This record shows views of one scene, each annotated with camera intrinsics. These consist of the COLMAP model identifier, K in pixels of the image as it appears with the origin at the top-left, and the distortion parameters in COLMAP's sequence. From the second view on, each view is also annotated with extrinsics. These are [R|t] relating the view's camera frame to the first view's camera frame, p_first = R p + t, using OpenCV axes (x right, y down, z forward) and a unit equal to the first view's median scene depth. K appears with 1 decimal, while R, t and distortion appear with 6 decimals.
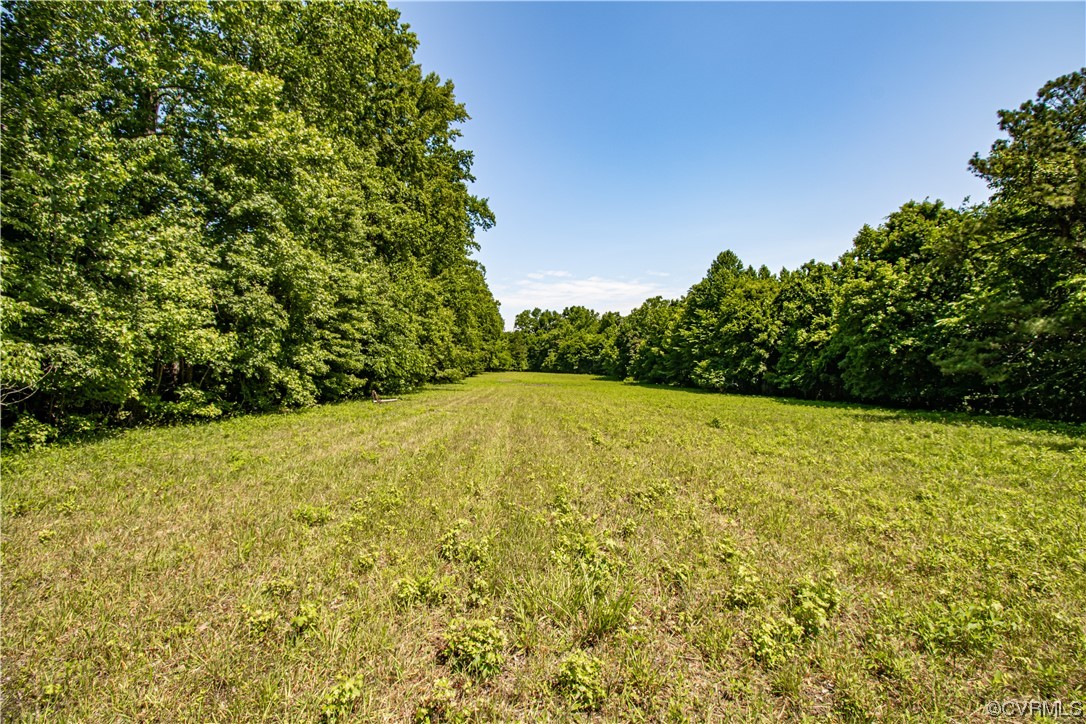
lens RADIAL K [[516.1, 0, 541.0], [0, 516.1, 363.2], [0, 0, 1]] dist [-0.023319, -0.001268]
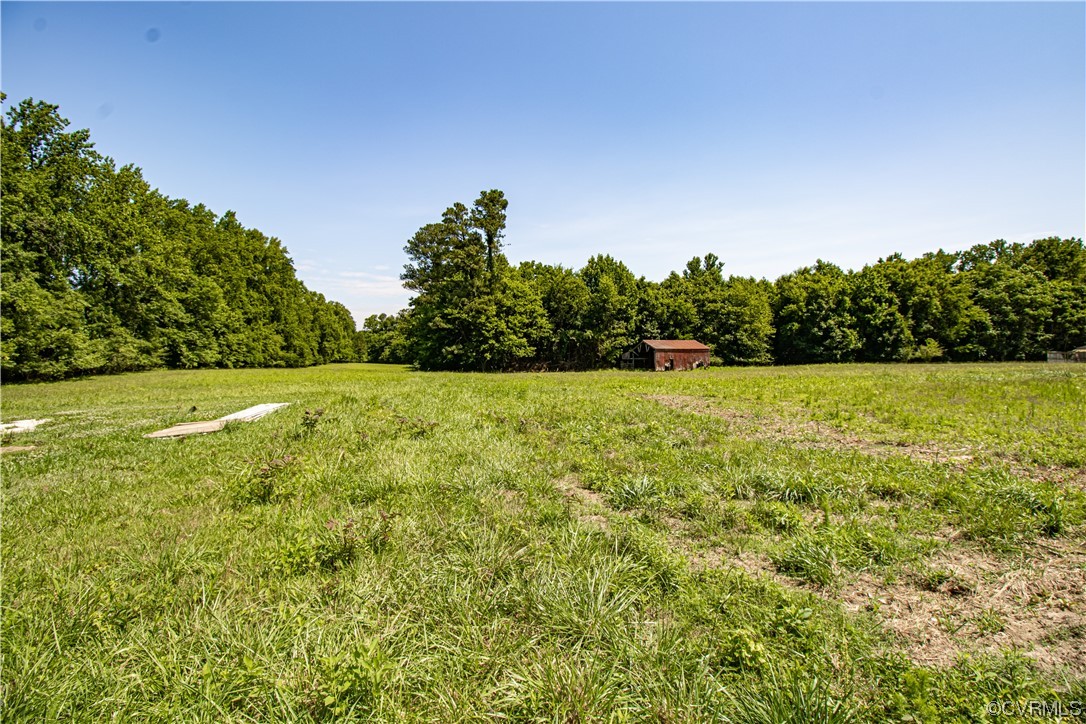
lens RADIAL K [[516.1, 0, 546.1], [0, 516.1, 362.1], [0, 0, 1]] dist [-0.023319, -0.001268]
pose [[0.974838, 0.000235, 0.222913, 0.142769], [-0.003062, 0.999919, 0.012333, -0.004508], [-0.222892, -0.012705, 0.974760, -0.458473]]
